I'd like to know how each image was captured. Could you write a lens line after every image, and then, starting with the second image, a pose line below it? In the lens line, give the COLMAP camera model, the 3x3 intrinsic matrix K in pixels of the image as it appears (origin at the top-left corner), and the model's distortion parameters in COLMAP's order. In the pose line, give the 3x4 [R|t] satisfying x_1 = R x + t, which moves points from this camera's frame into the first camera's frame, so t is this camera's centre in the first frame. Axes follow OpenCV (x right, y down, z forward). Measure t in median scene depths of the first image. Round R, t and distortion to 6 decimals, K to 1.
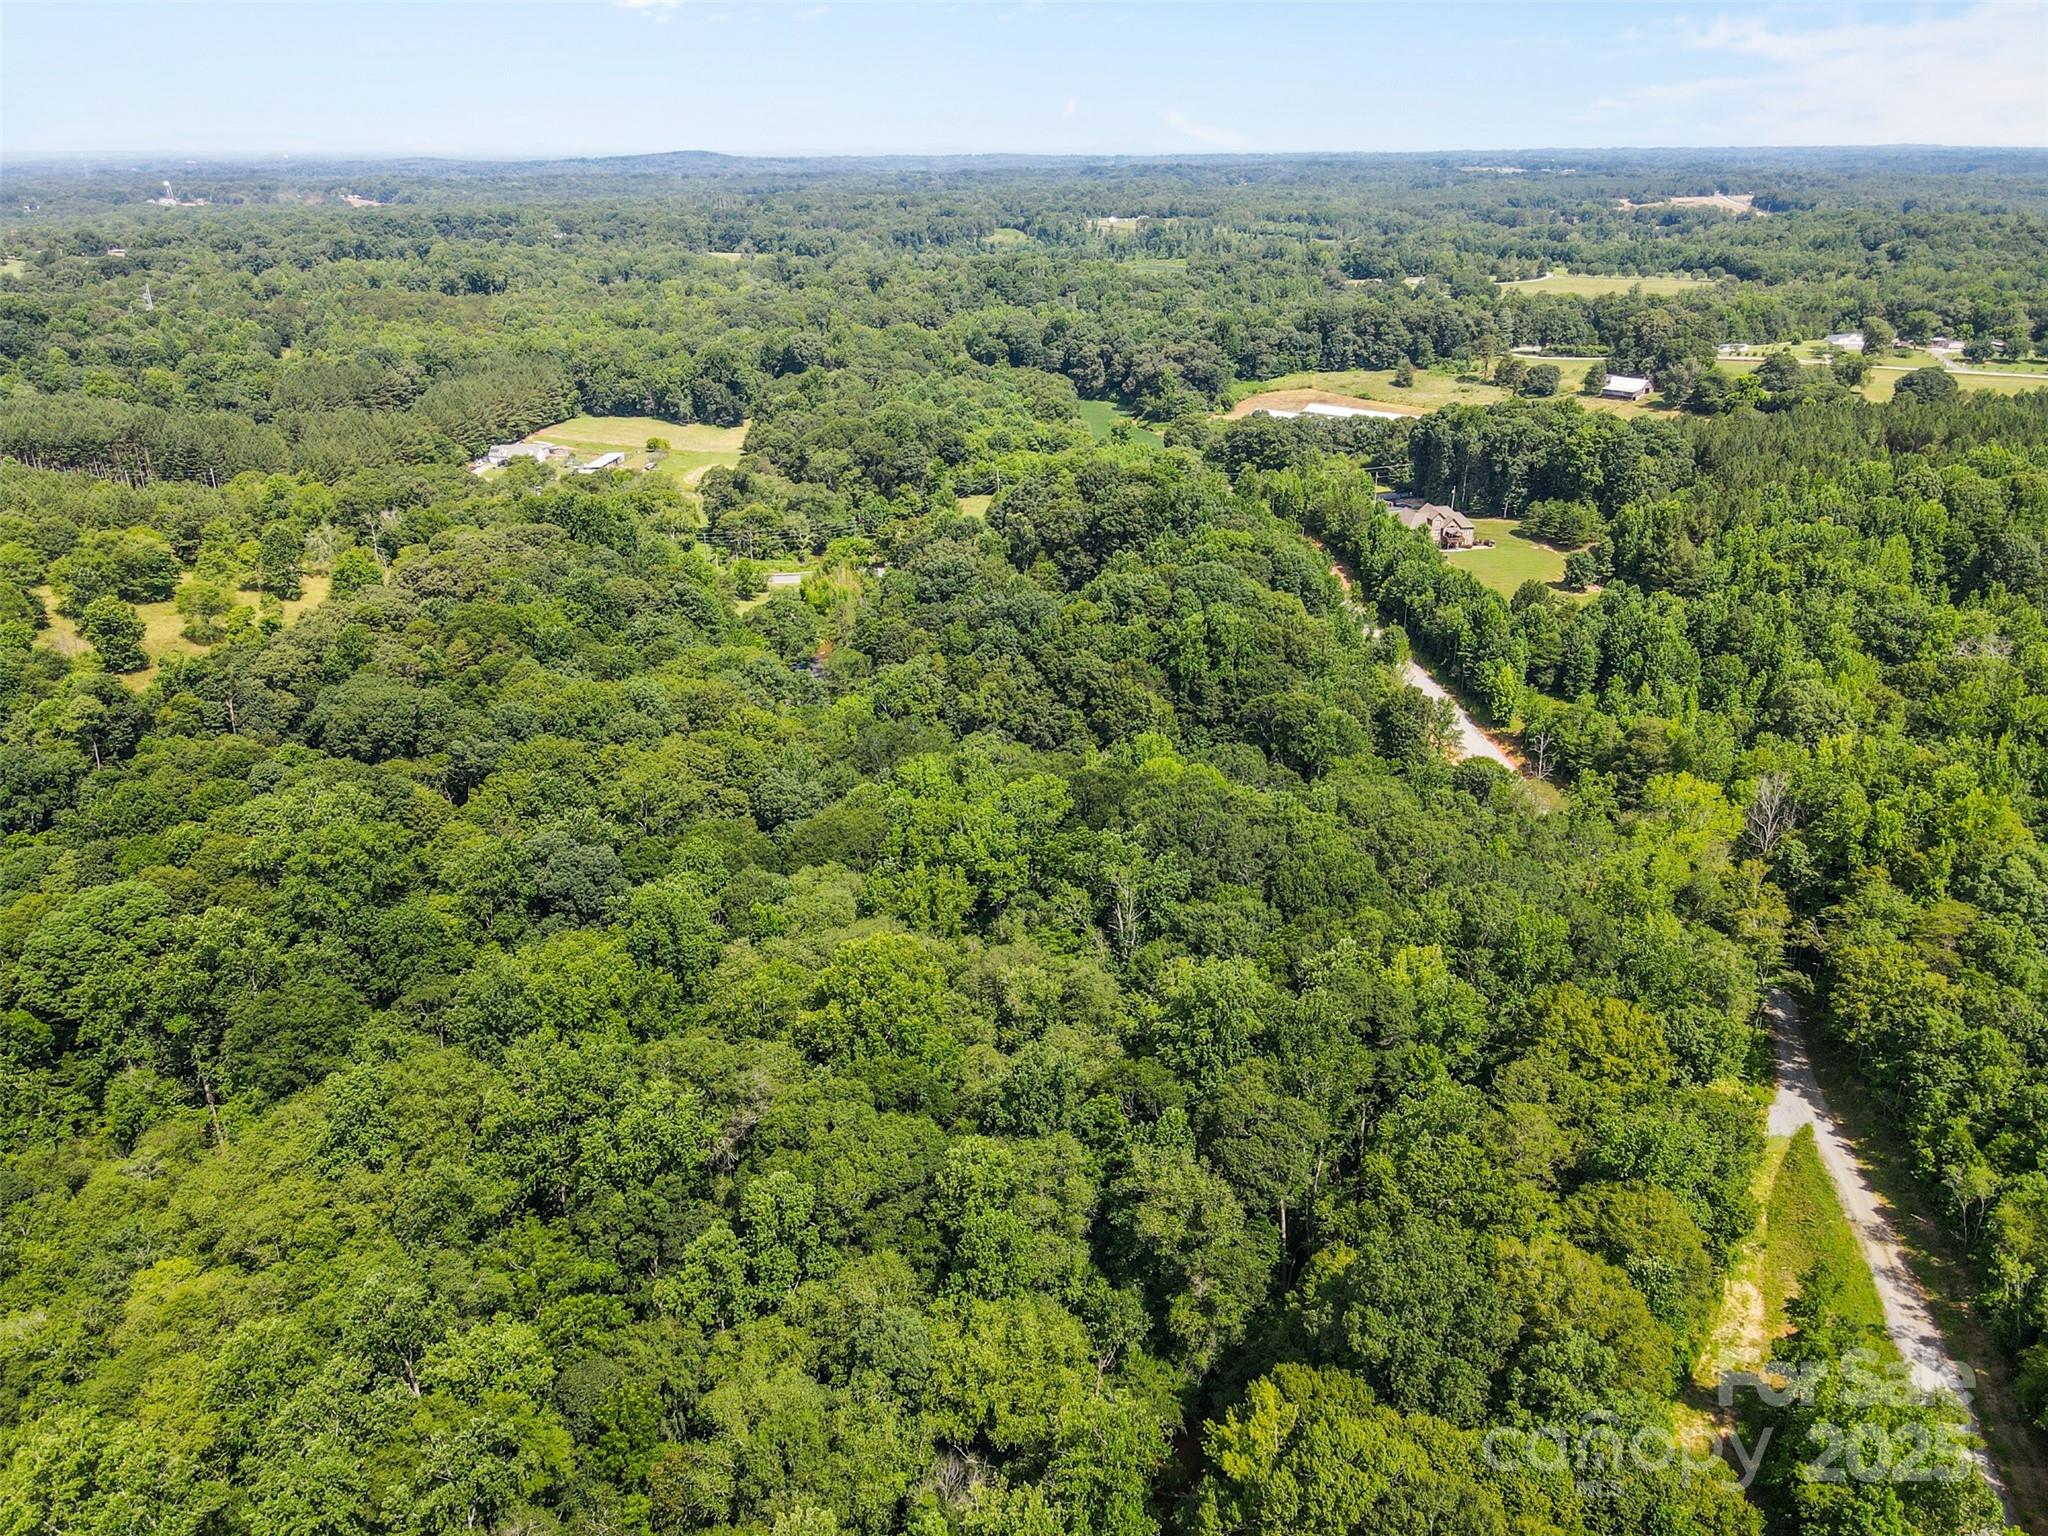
lens RADIAL K [[1491.7, 0, 1007.8], [0, 1491.7, 766.8], [0, 0, 1]] dist [0.010817, 0.019313]
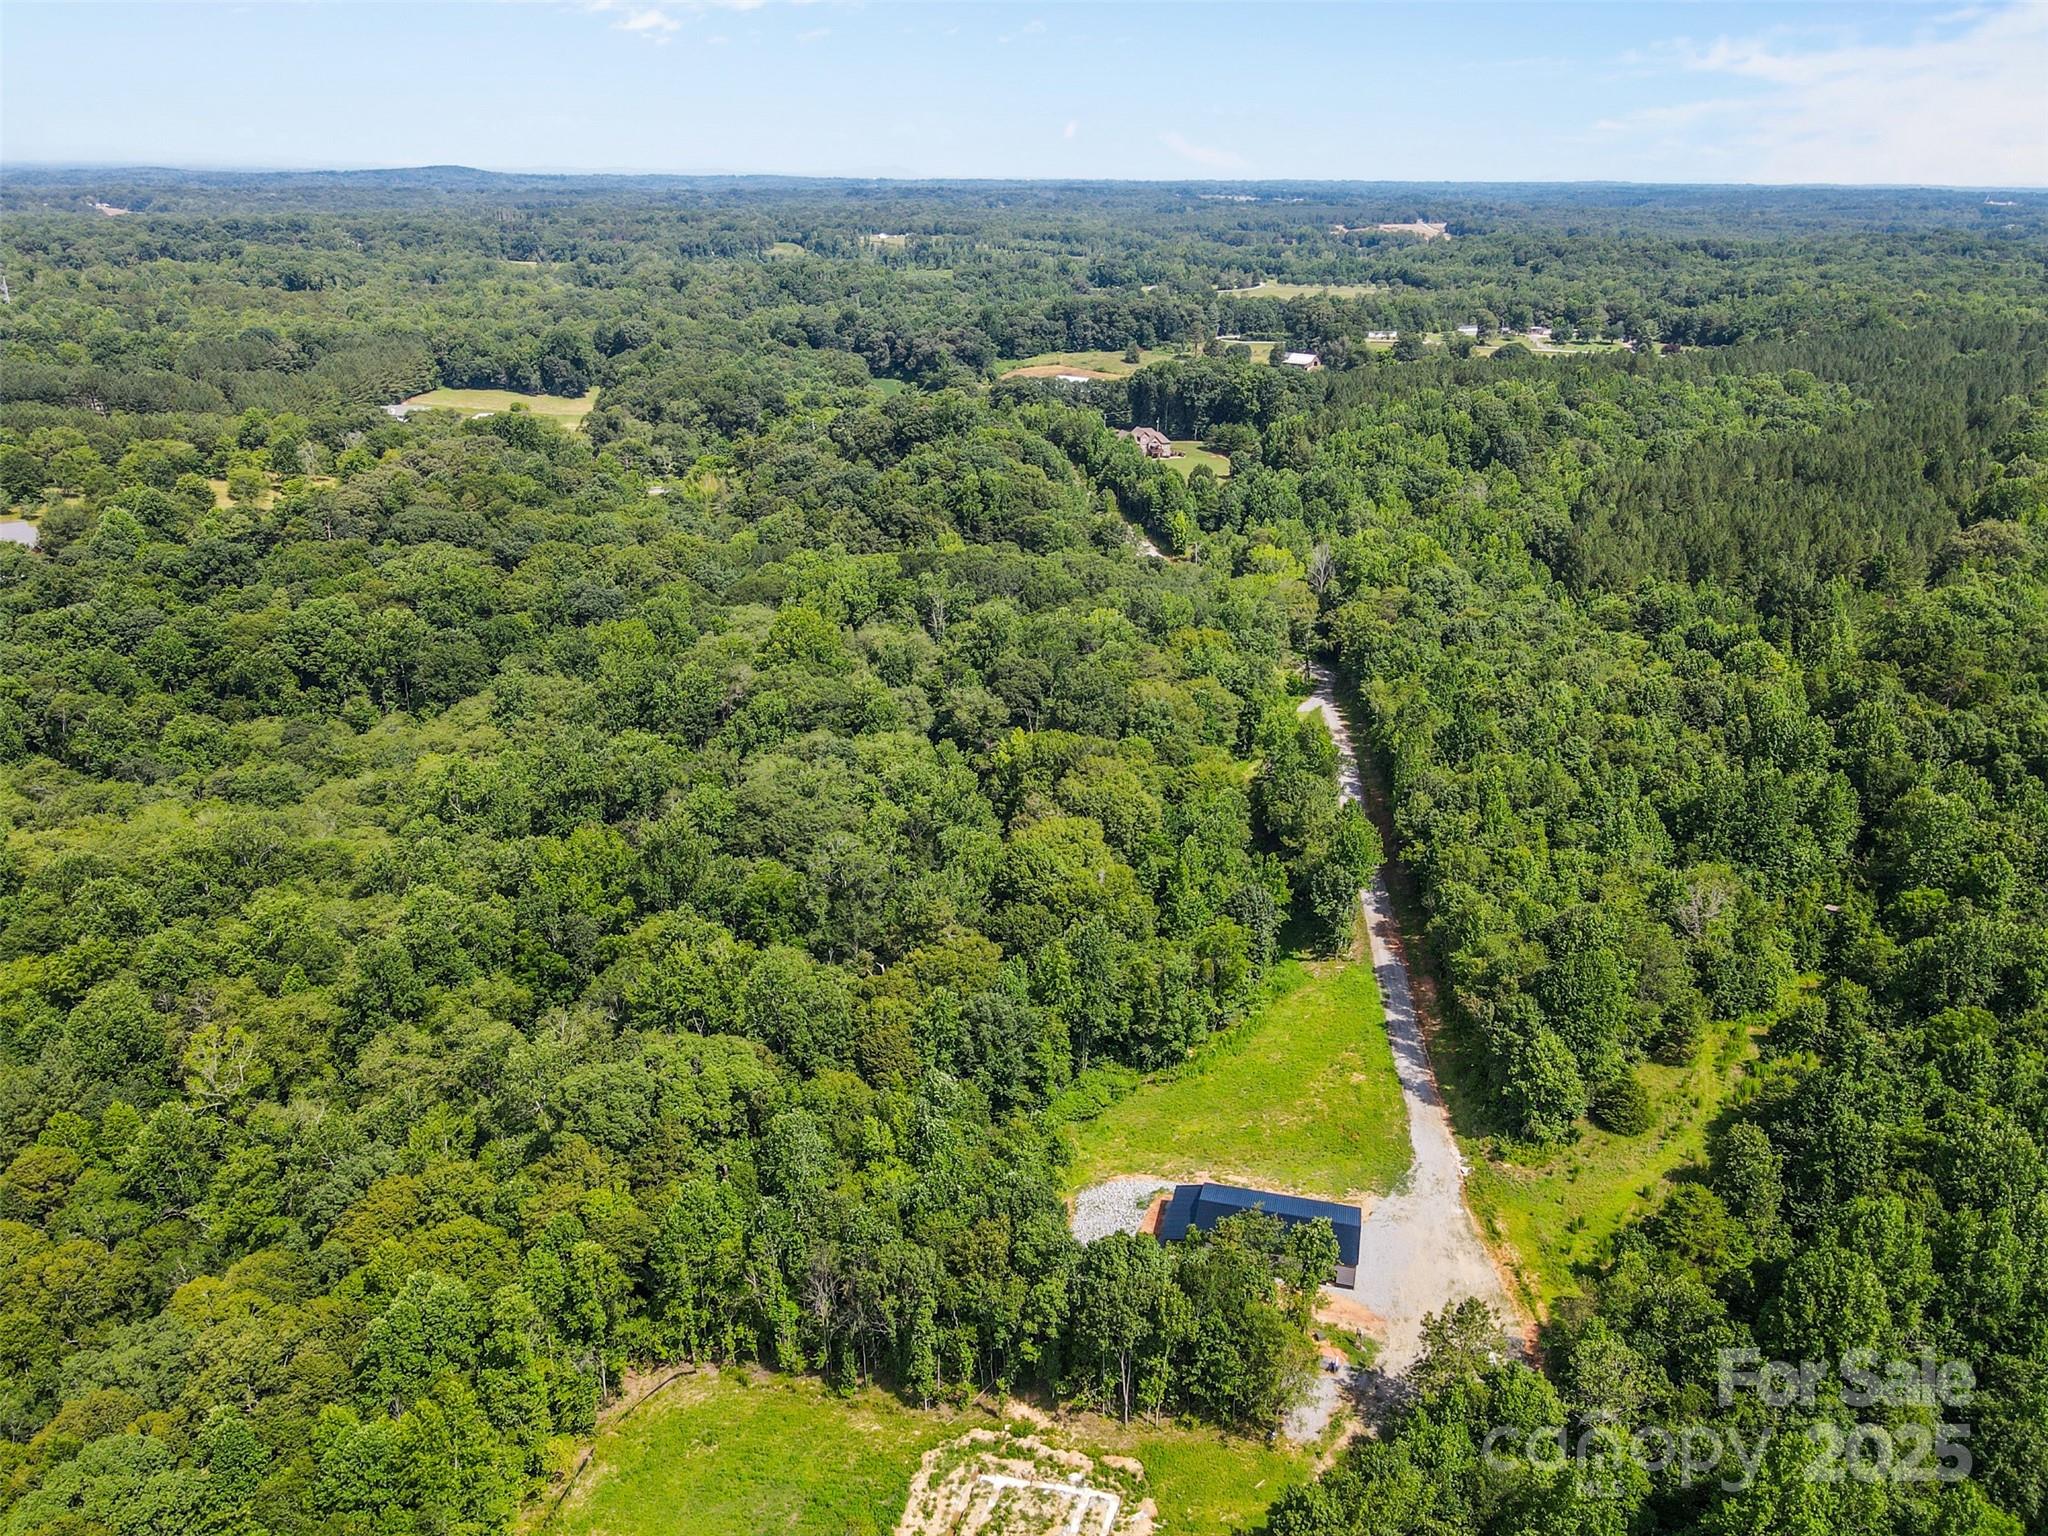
lens RADIAL K [[1491.7, 0, 1005.4], [0, 1491.7, 768.6], [0, 0, 1]] dist [0.010817, 0.019313]
pose [[0.989137, -0.040881, 0.141199, -0.033227], [0.042665, 0.999043, -0.009631, 0.106156], [-0.140670, 0.015551, 0.989934, -0.244954]]
